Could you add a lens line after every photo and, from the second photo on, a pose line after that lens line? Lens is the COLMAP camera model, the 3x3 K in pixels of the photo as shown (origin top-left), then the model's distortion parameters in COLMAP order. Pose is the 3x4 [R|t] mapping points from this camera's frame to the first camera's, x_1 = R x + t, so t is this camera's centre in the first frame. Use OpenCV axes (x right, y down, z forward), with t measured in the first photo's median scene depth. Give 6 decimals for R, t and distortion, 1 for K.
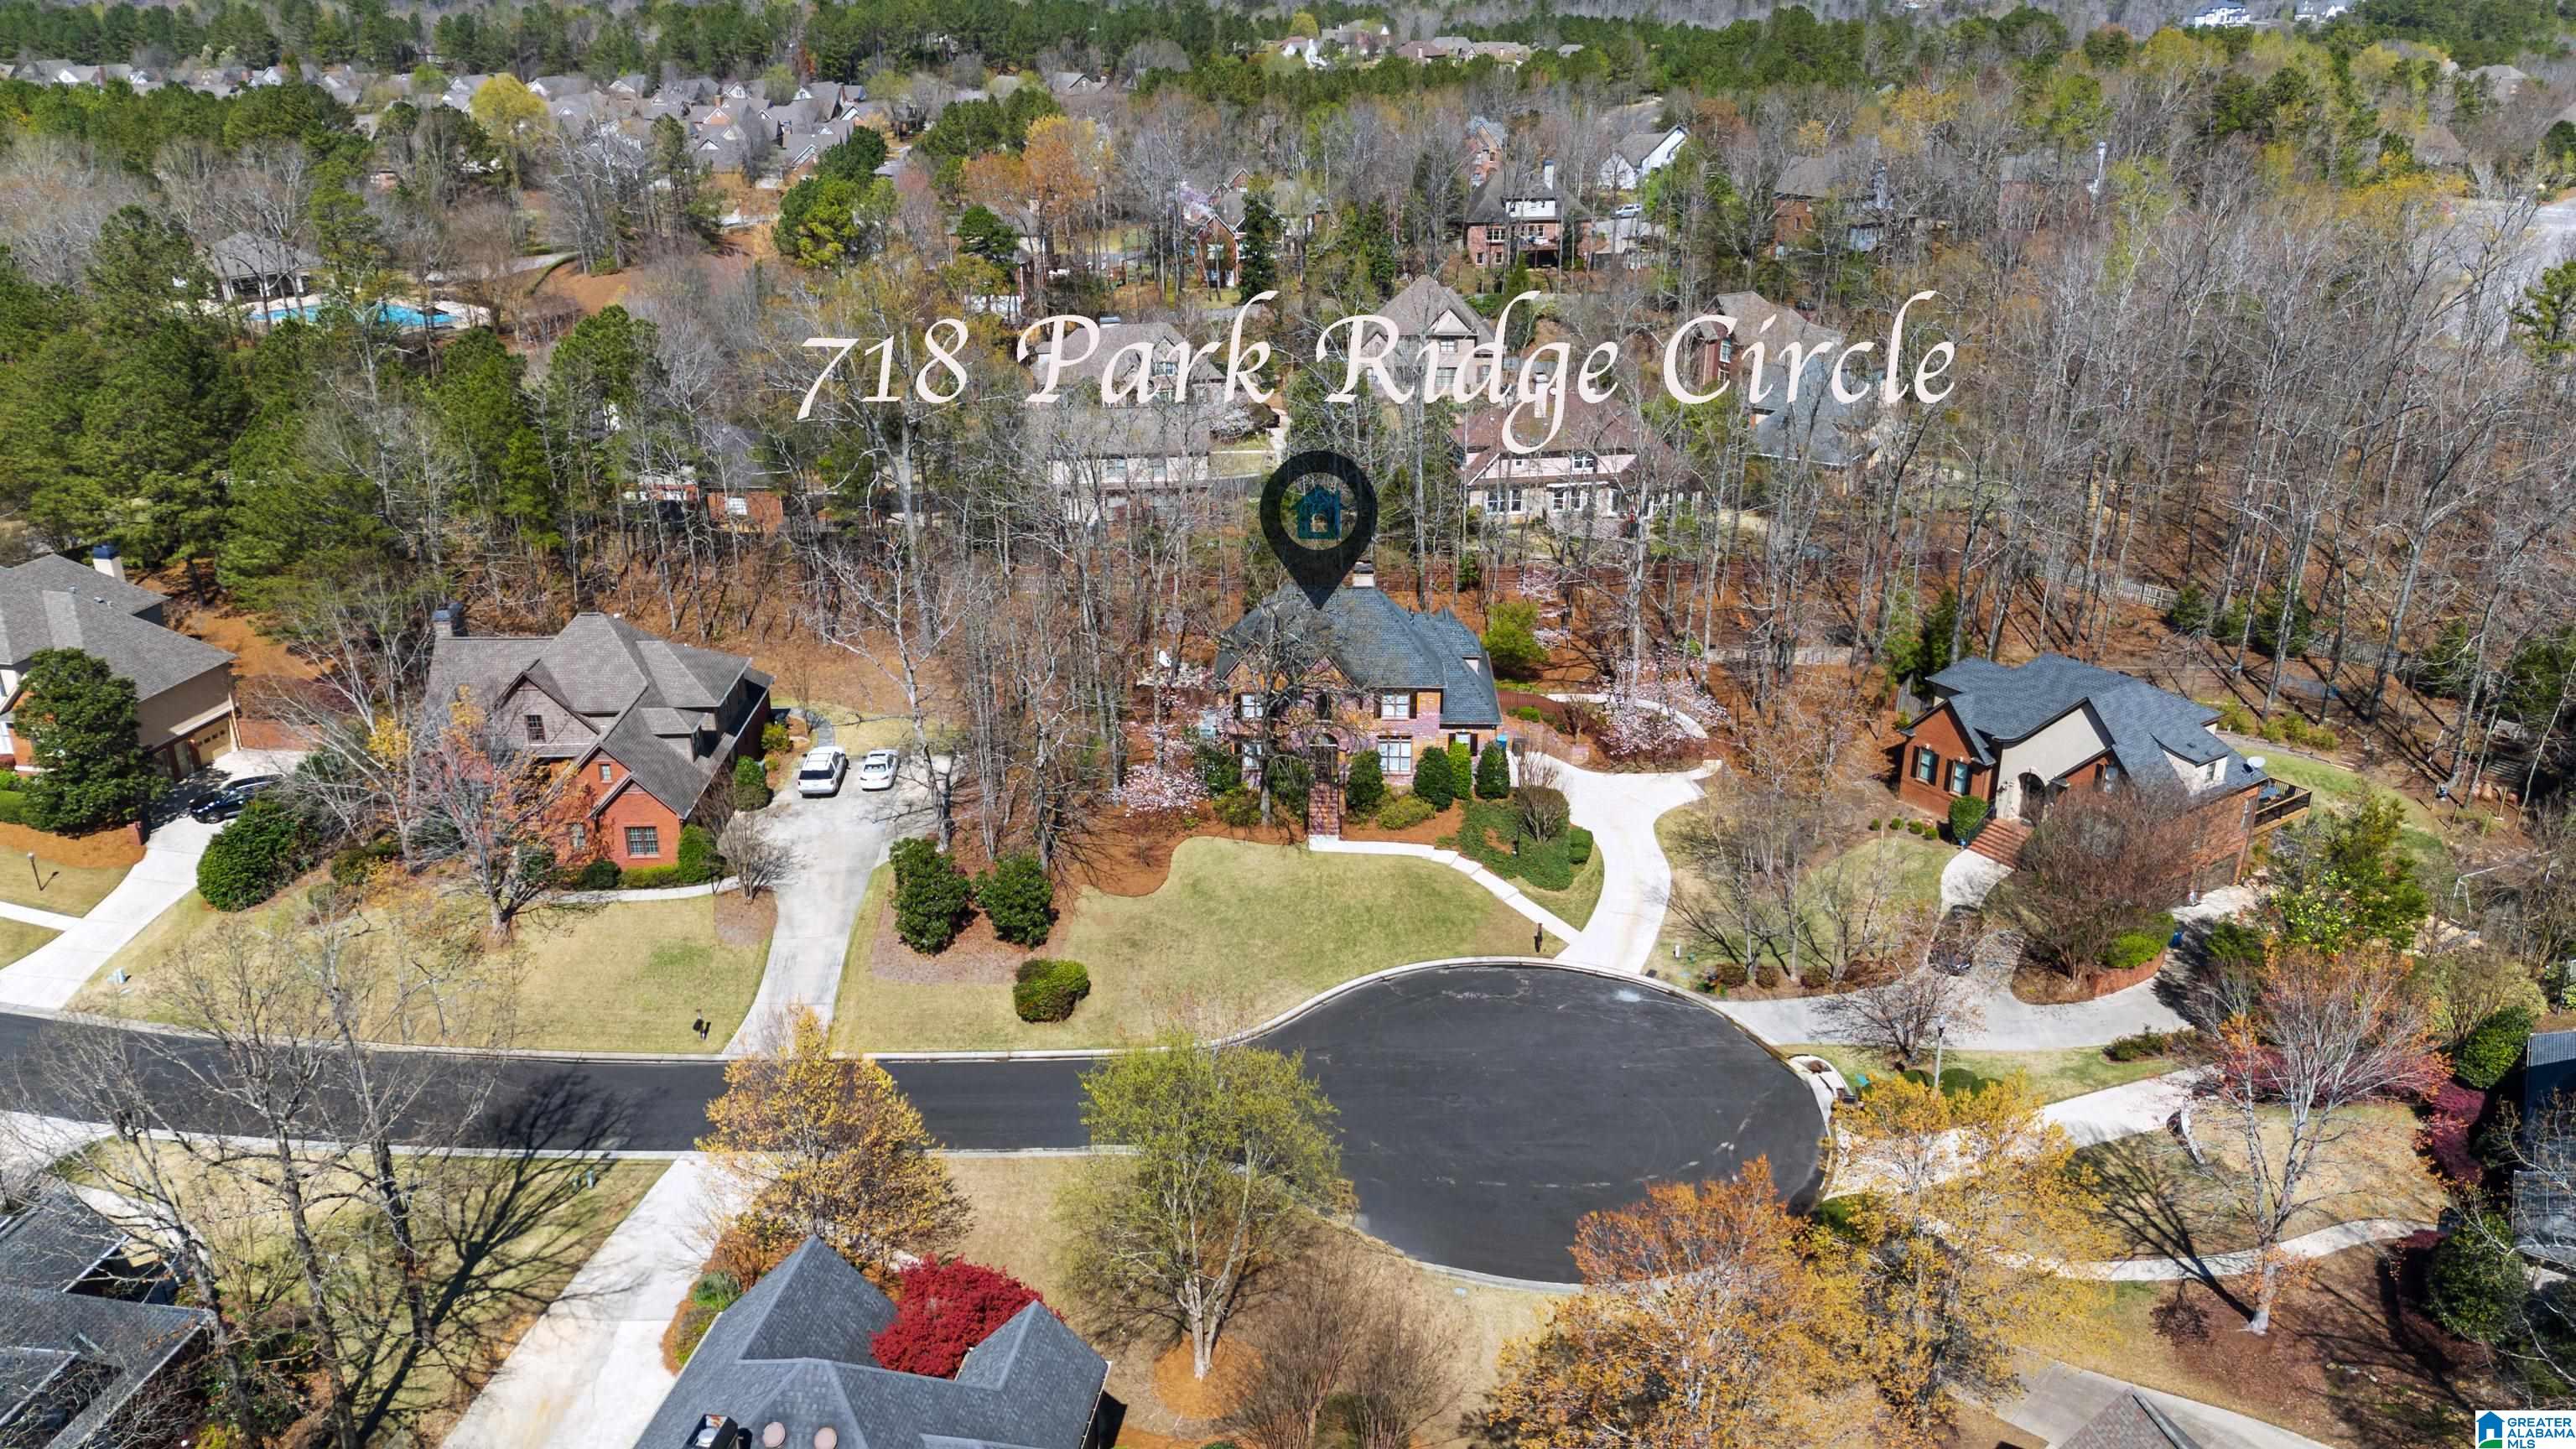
lens RADIAL K [[1897.6, 0, 1288.0], [0, 1897.6, 724.5], [0, 0, 1]] dist [0.039964, -0.000729]
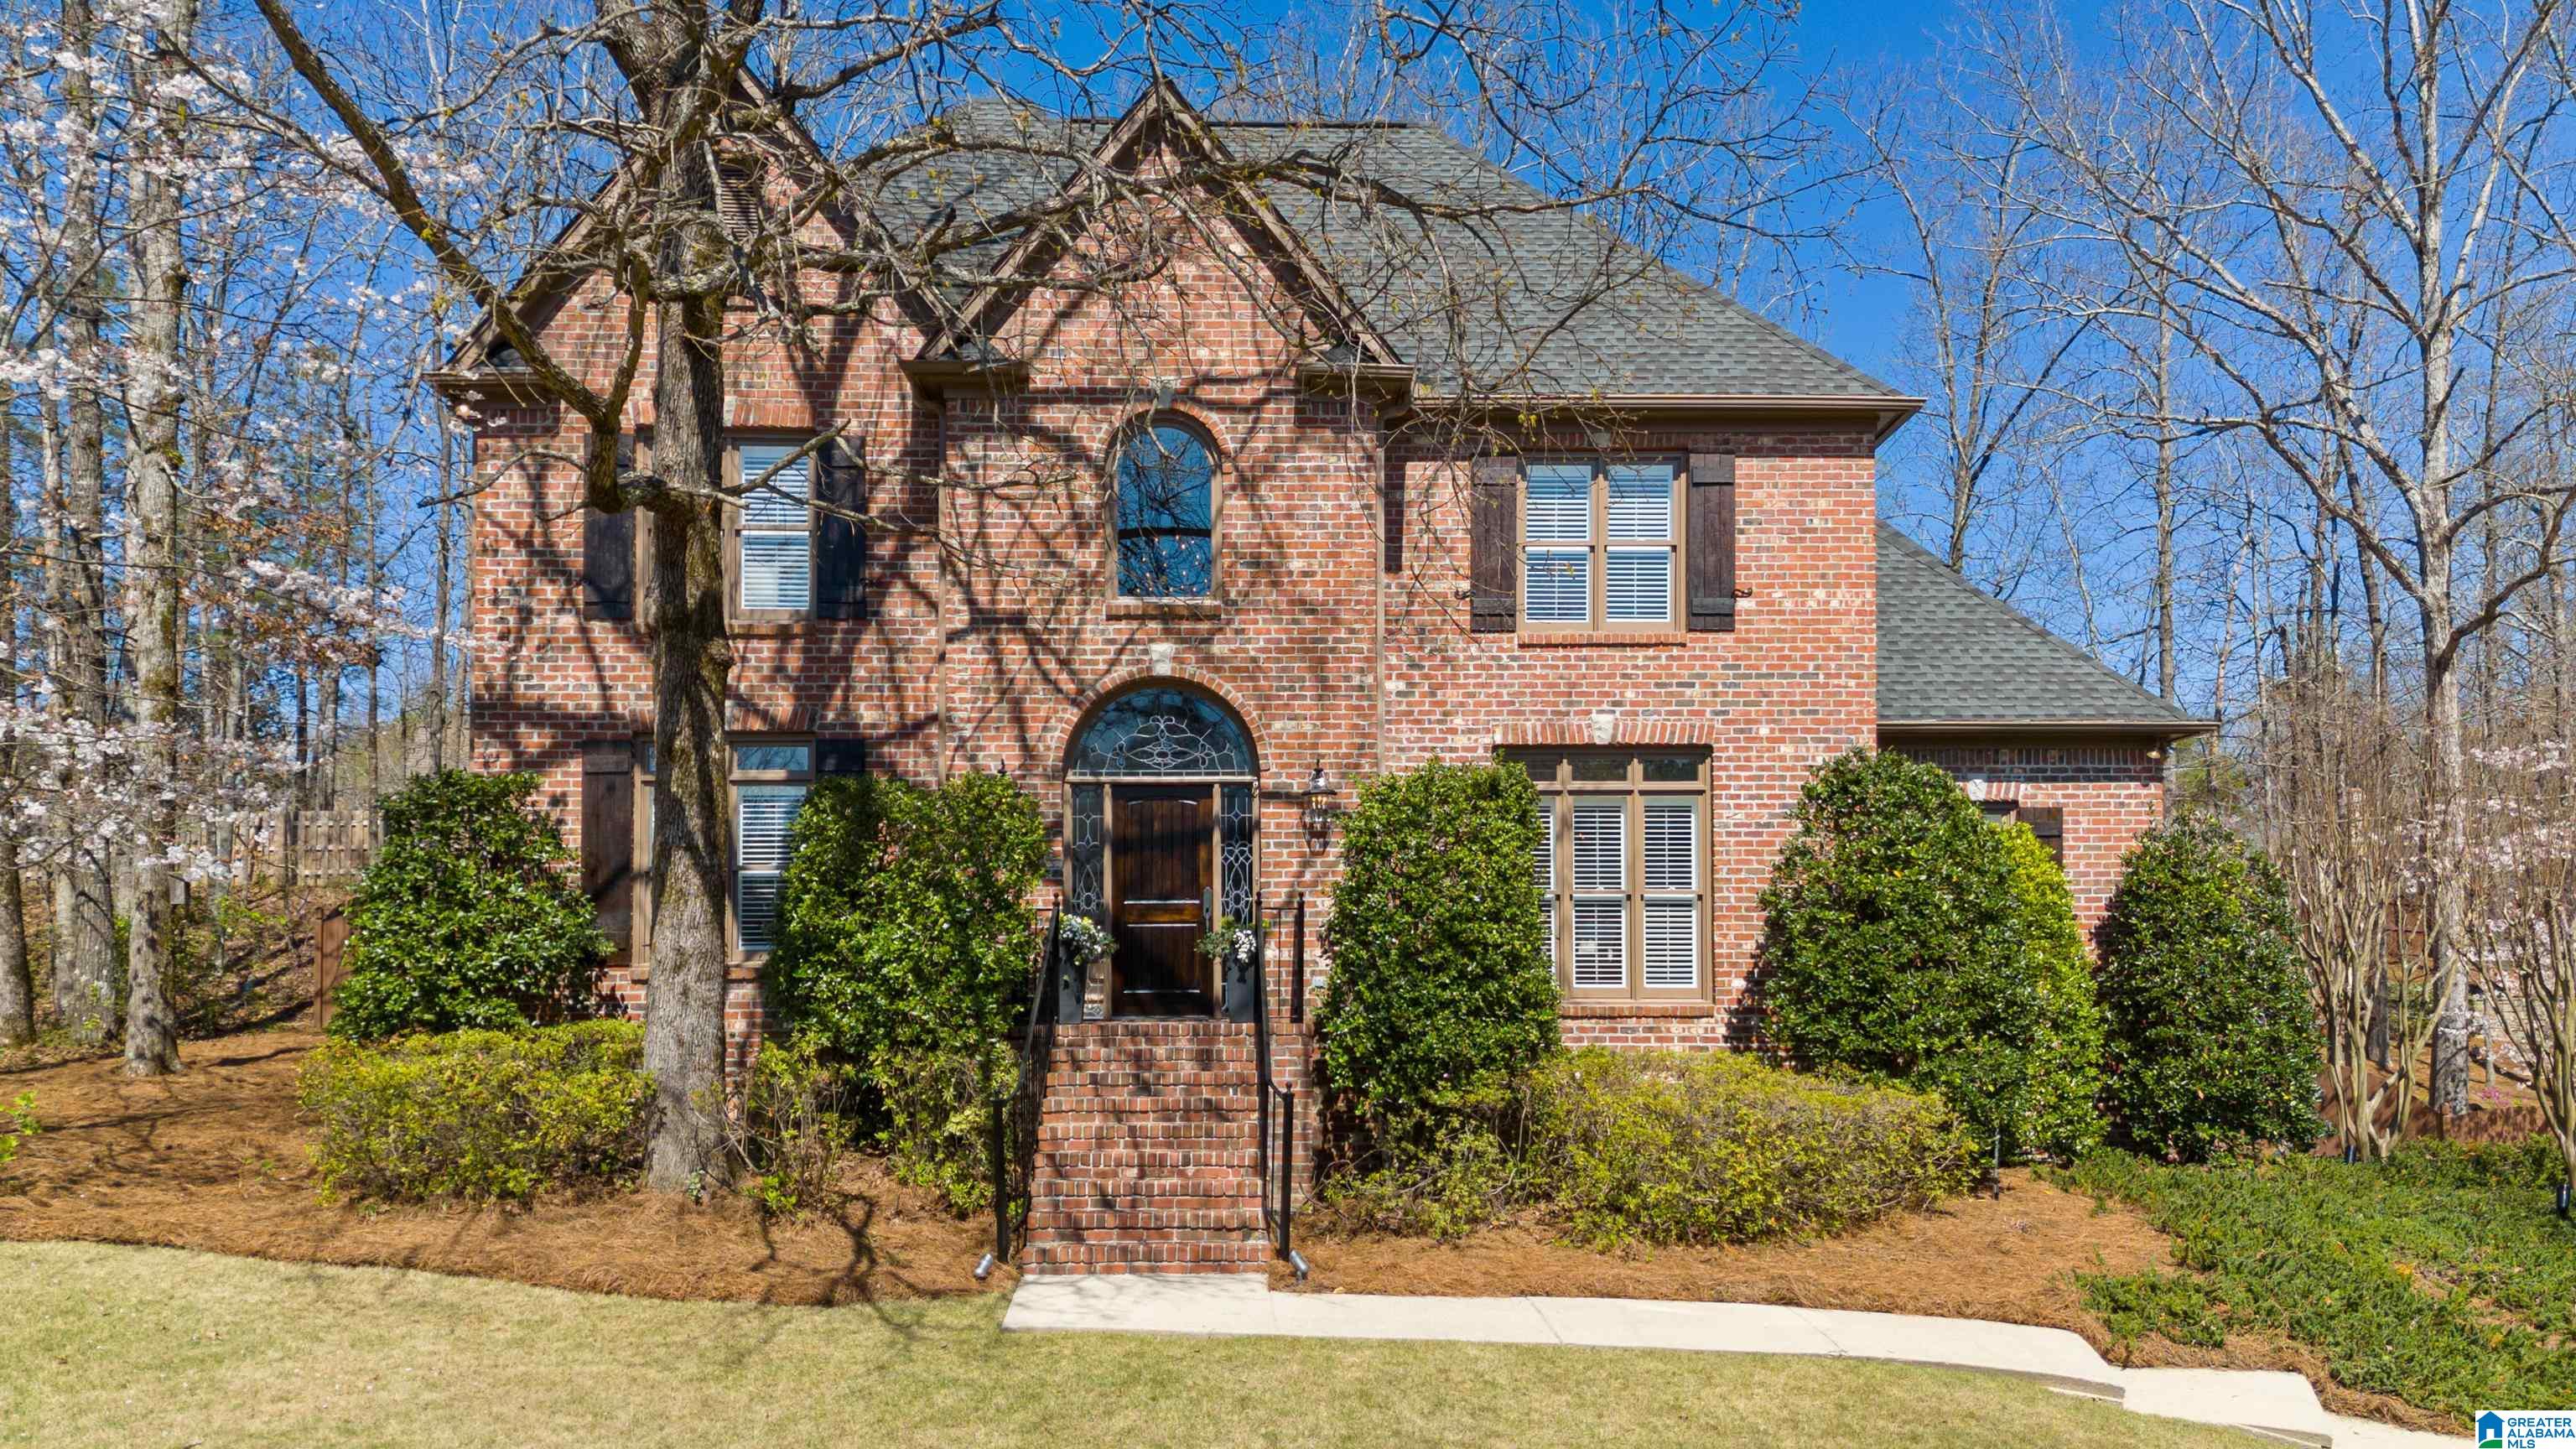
lens RADIAL K [[2035.8, 0, 1327.2], [0, 2035.8, 853.4], [0, 0, 1]] dist [0.128580, -0.338377]
pose [[0.997484, 0.004936, 0.070720, 0.021328], [0.026772, 0.897471, -0.440260, 0.093104], [-0.065642, 0.441045, 0.895081, 0.880140]]
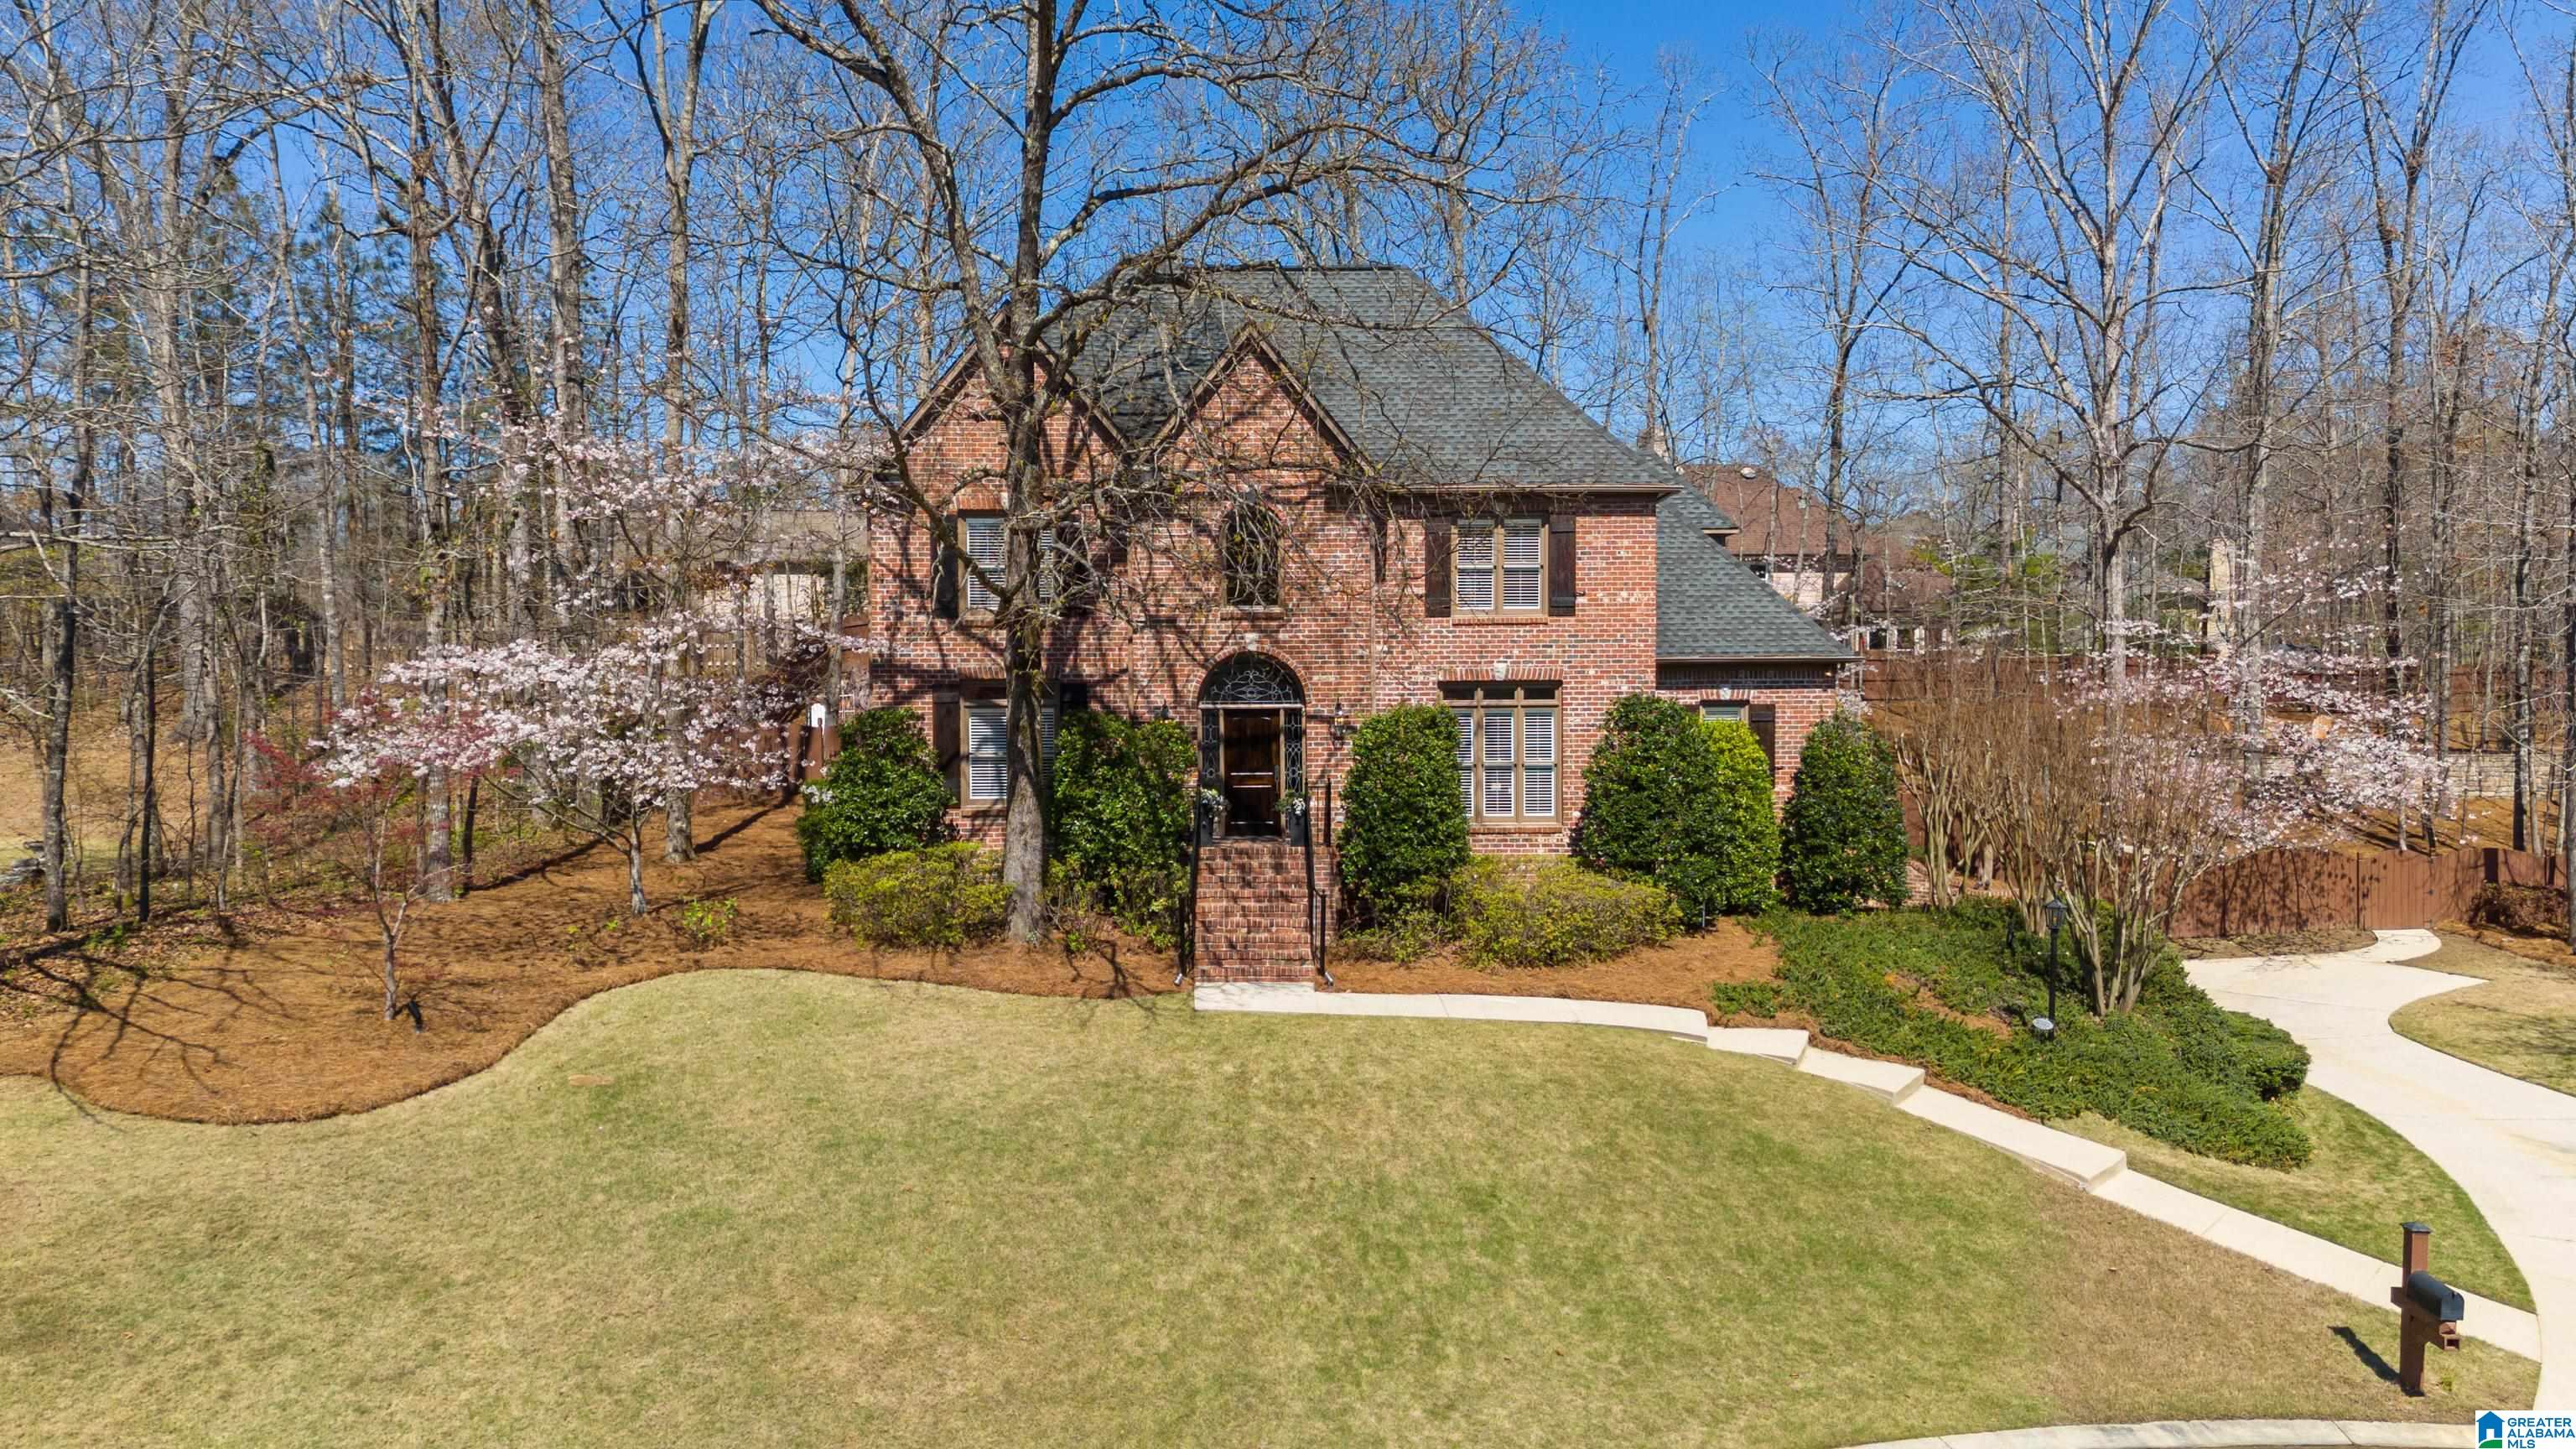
lens RADIAL K [[1897.6, 0, 1288.0], [0, 1897.6, 724.5], [0, 0, 1]] dist [0.039964, -0.000729]
pose [[0.999321, -0.004811, 0.036539, 0.014531], [0.017565, 0.933769, -0.357446, 0.117164], [-0.032399, 0.357845, 0.933219, 0.763426]]
